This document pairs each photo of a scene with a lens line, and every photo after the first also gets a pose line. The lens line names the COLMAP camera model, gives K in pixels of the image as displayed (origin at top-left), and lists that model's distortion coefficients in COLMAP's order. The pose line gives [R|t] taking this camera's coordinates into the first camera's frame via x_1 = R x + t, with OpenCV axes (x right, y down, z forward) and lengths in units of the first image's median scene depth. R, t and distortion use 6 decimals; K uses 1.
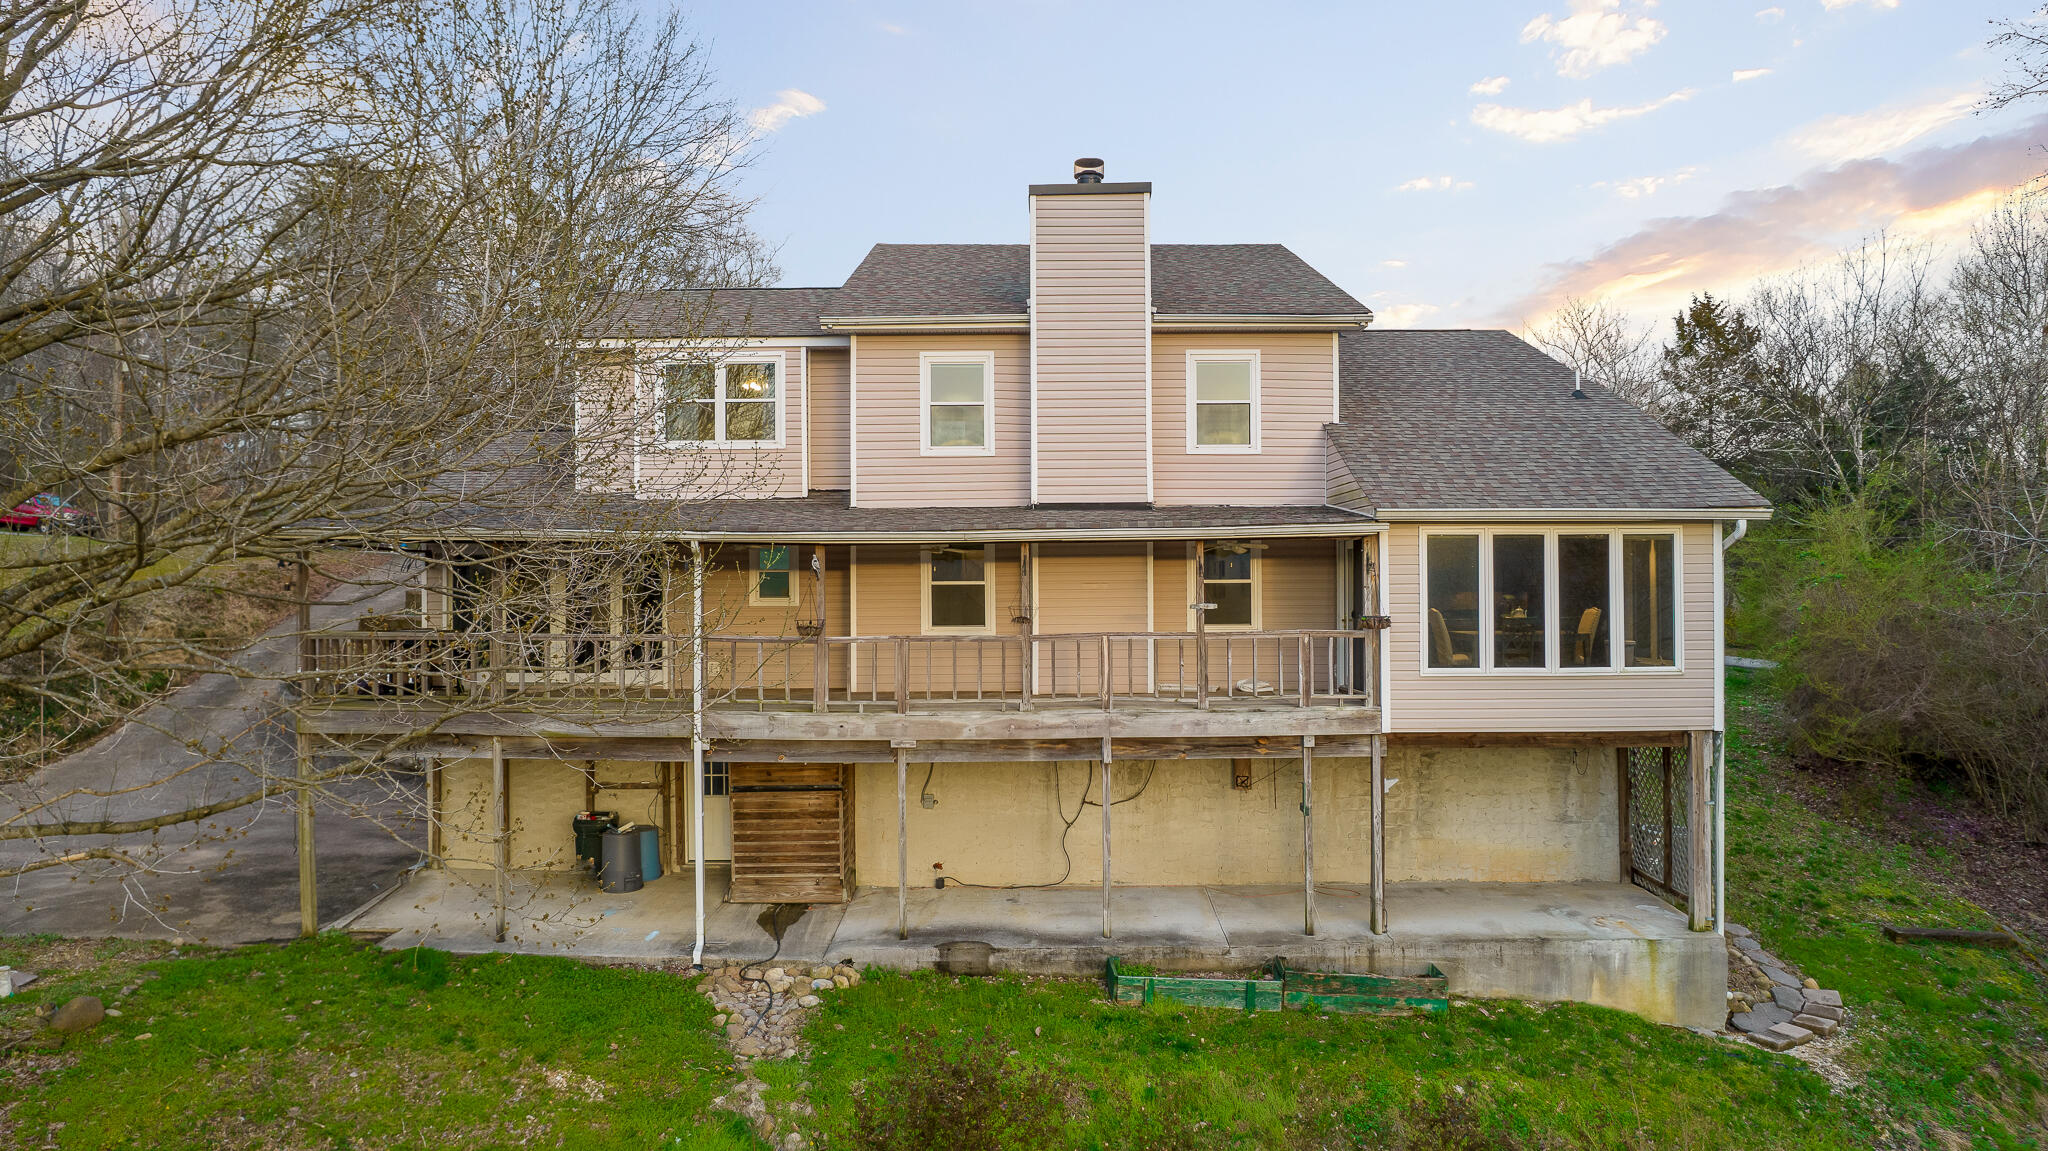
lens RADIAL K [[1340.6, 0, 1024.0], [0, 1340.6, 575.5], [0, 0, 1]] dist [-0.093294, 0.096094]
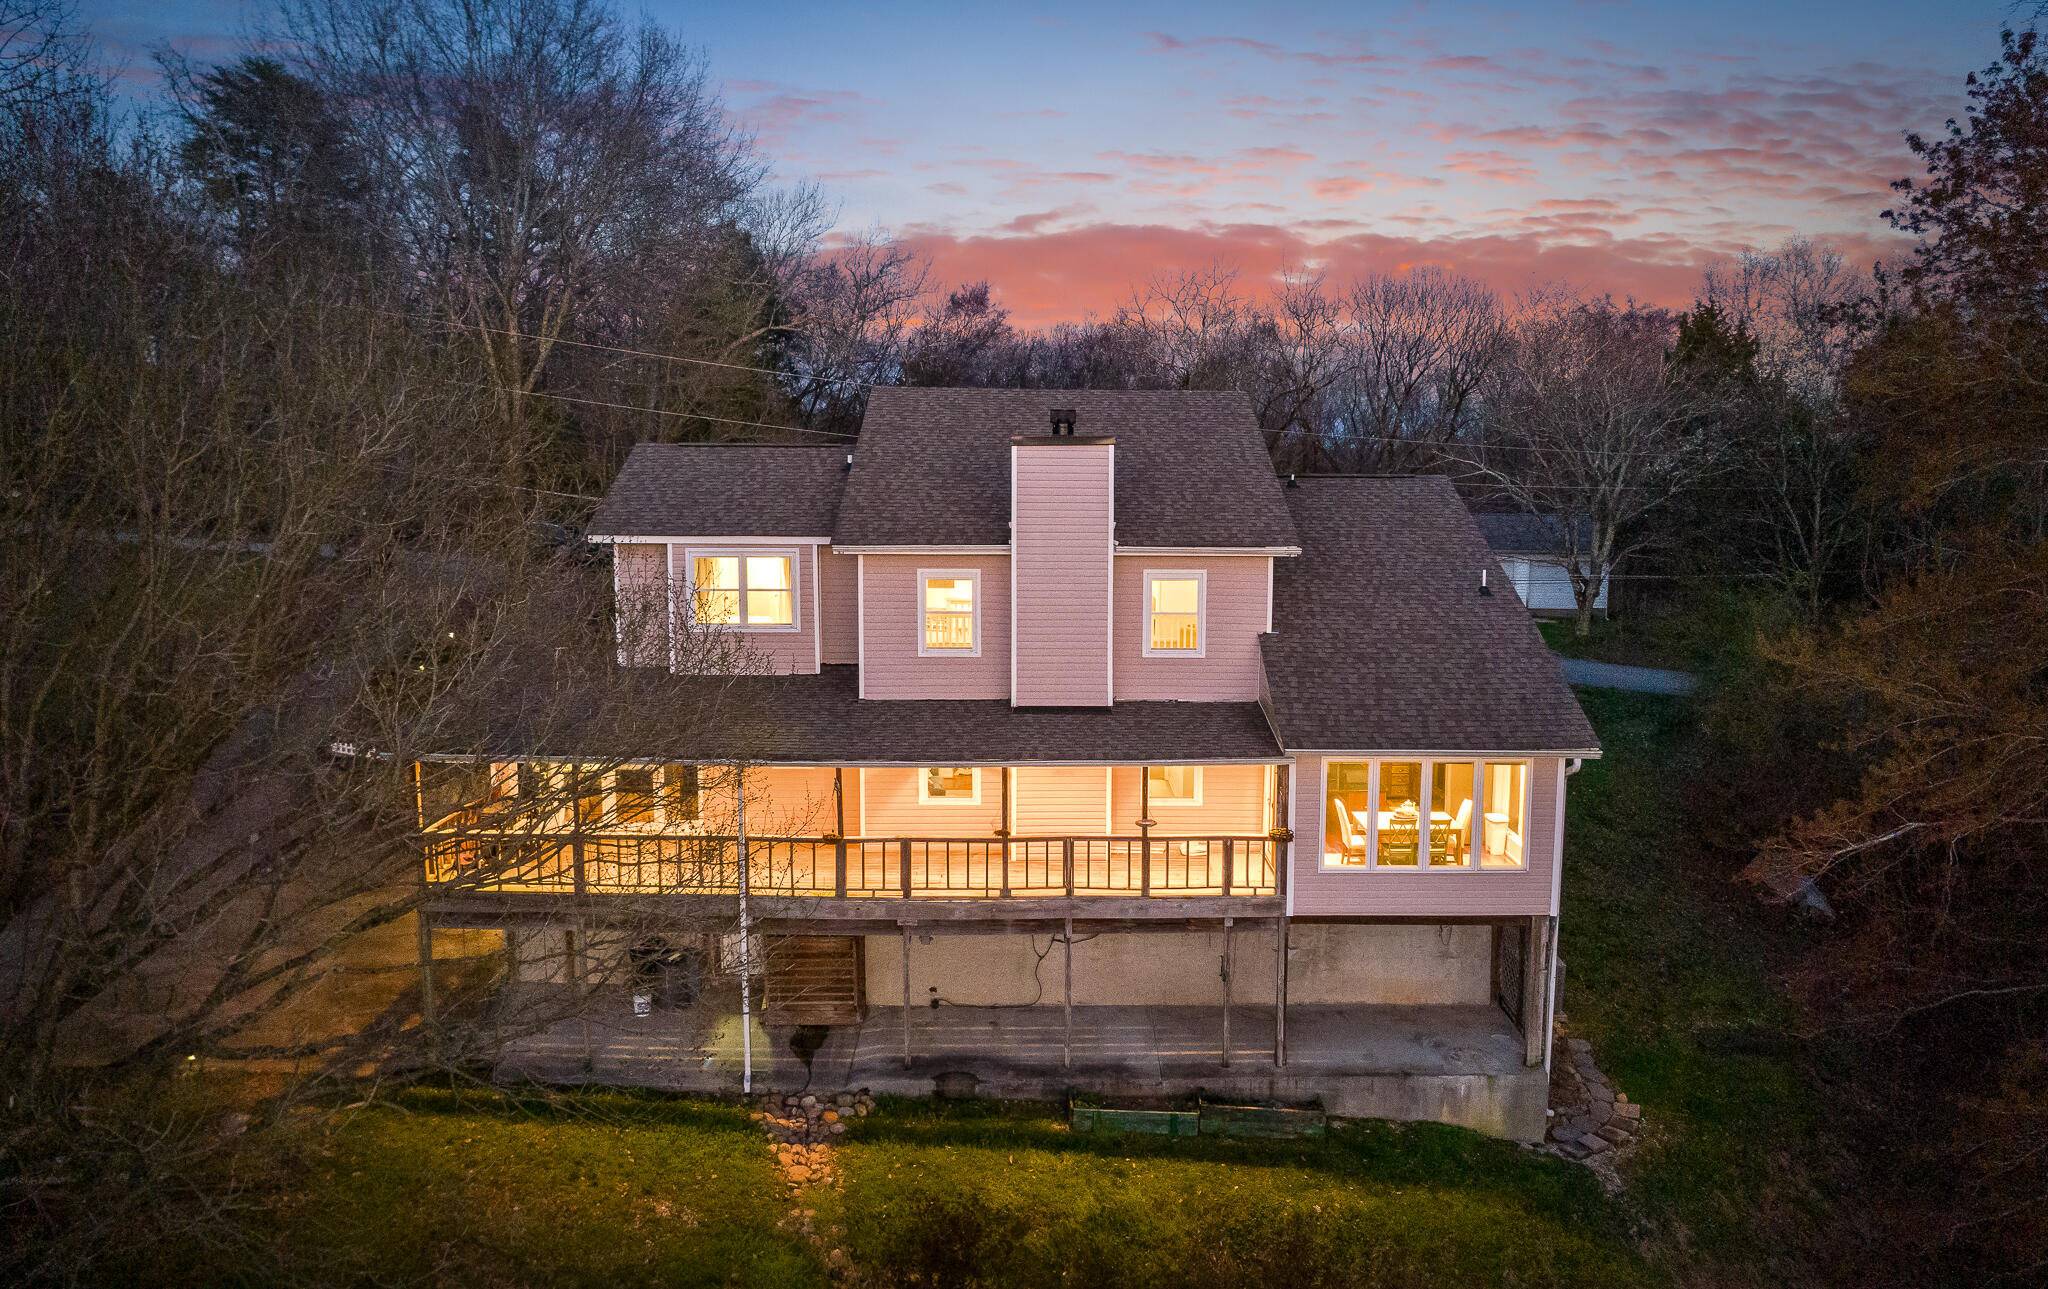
lens RADIAL K [[1503.5, 0, 1047.3], [0, 1503.5, 644.7], [0, 0, 1]] dist [-0.045211, 0.000086]
pose [[0.999717, 0.006880, 0.022785, 0.007637], [-0.009980, 0.990255, 0.138910, -0.334251], [-0.021607, -0.139098, 0.990043, -0.372530]]
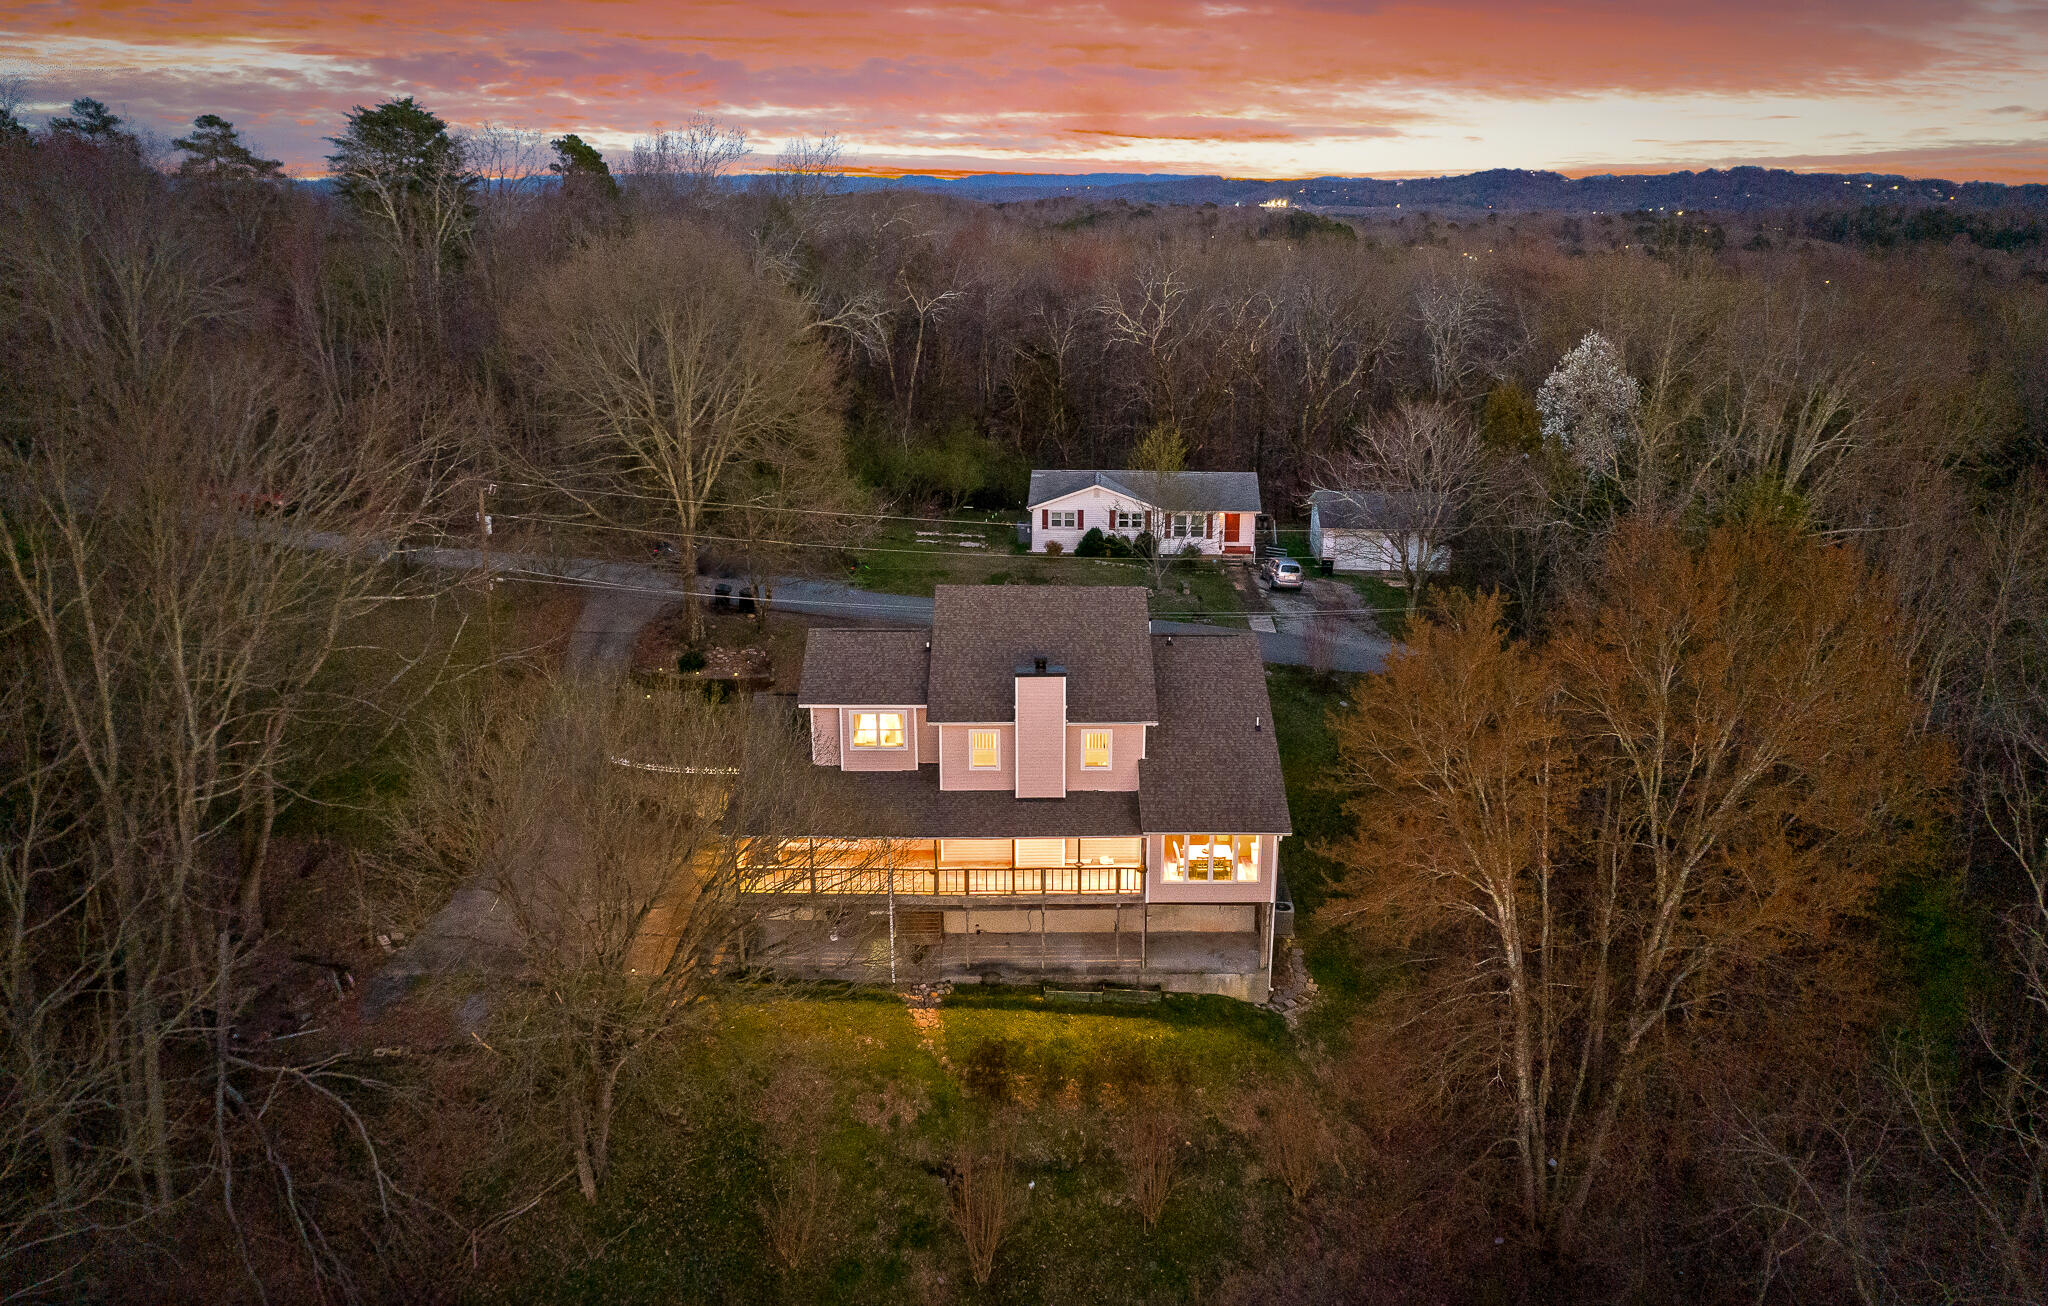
lens RADIAL K [[1563.4, 0, 1050.1], [0, 1563.4, 654.0], [0, 0, 1]] dist [-0.006872, 0.000599]
pose [[0.999579, 0.001371, 0.028973, -0.016641], [-0.010410, 0.949295, 0.314215, -1.358677], [-0.027073, -0.314384, 0.948910, -1.849434]]
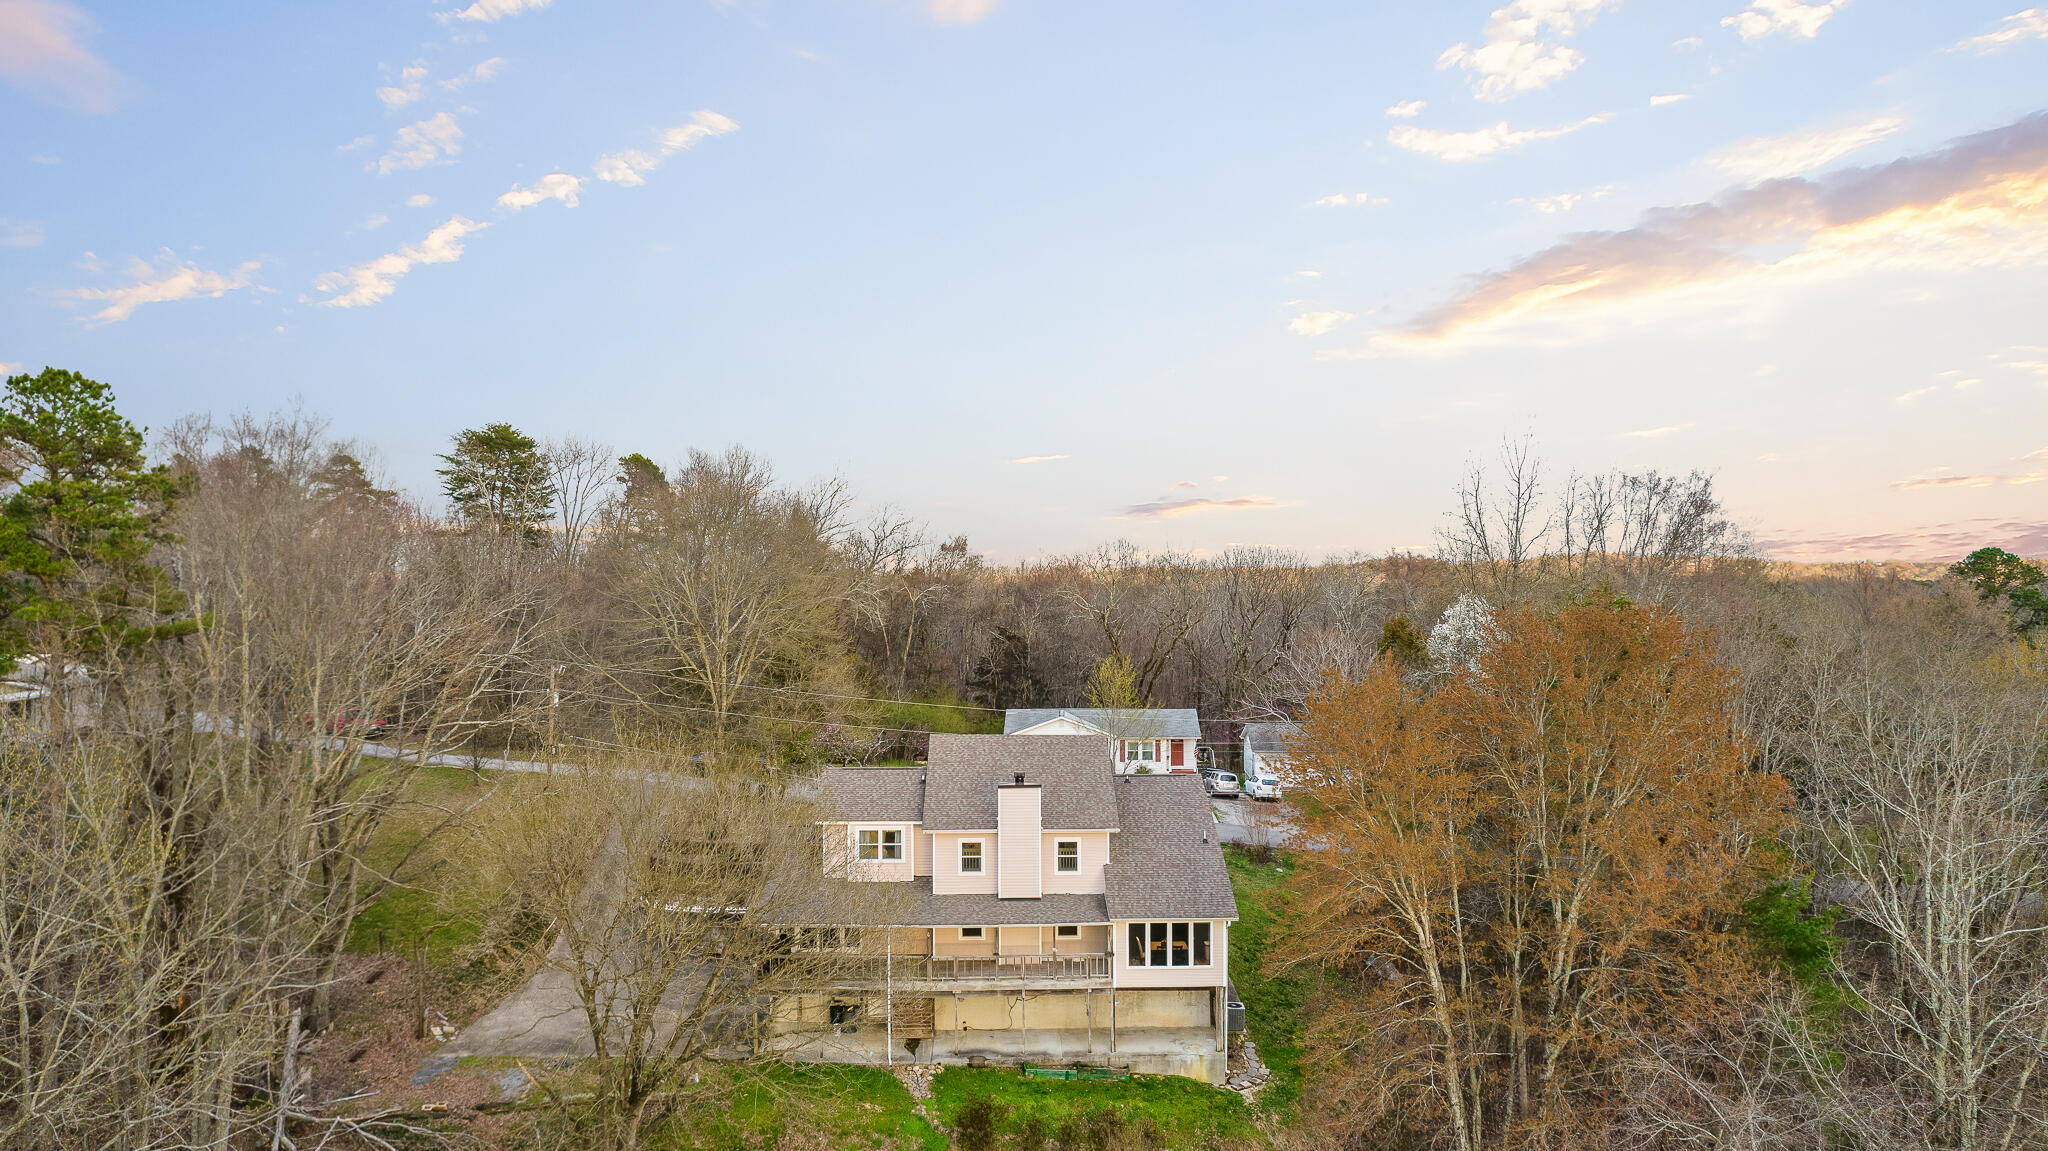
lens RADIAL K [[1356.6, 0, 1024.5], [0, 1356.6, 608.9], [0, 0, 1]] dist [-0.003118, -0.000608]
pose [[0.999424, 0.000654, 0.033929, -0.041740], [-0.002214, 0.998941, 0.045948, -0.898502], [-0.033863, -0.045997, 0.998367, -2.077810]]
